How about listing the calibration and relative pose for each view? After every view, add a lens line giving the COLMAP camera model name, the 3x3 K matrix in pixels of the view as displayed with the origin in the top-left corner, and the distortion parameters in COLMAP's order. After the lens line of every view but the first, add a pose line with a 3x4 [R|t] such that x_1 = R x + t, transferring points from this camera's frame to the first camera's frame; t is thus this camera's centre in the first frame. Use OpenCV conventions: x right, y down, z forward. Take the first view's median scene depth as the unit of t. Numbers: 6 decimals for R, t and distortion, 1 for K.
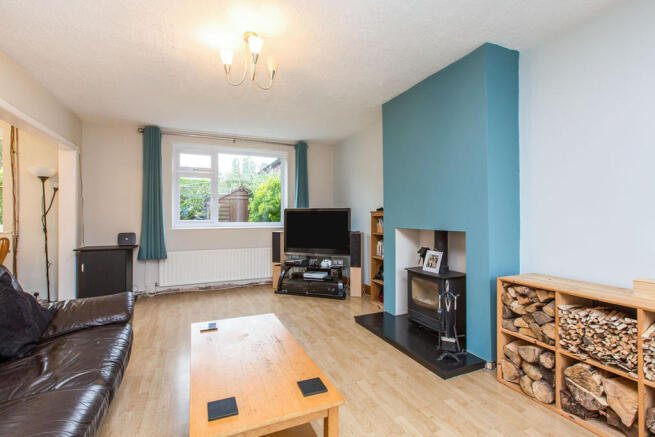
lens RADIAL K [[302.0, 0, 327.3], [0, 302.0, 218.1], [0, 0, 1]] dist [-0.002103, -0.000276]
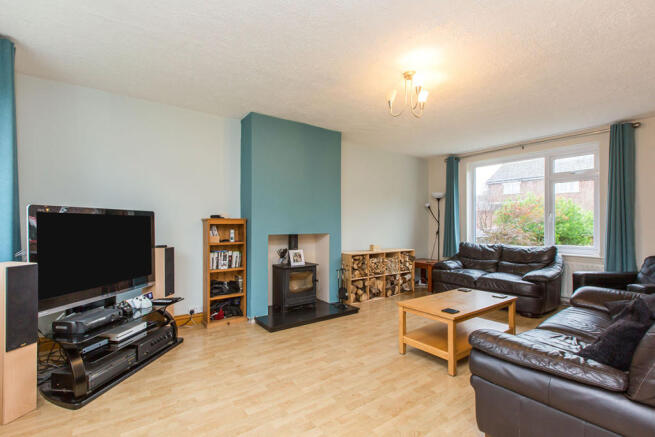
lens RADIAL K [[302.0, 0, 313.4], [0, 302.0, 223.0], [0, 0, 1]] dist [-0.002103, -0.000276]
pose [[-0.196786, 0.000225, 0.980446, -1.088544], [0.000410, 1.000000, -0.000147, -0.013556], [-0.980446, 0.000373, -0.196786, 1.288333]]
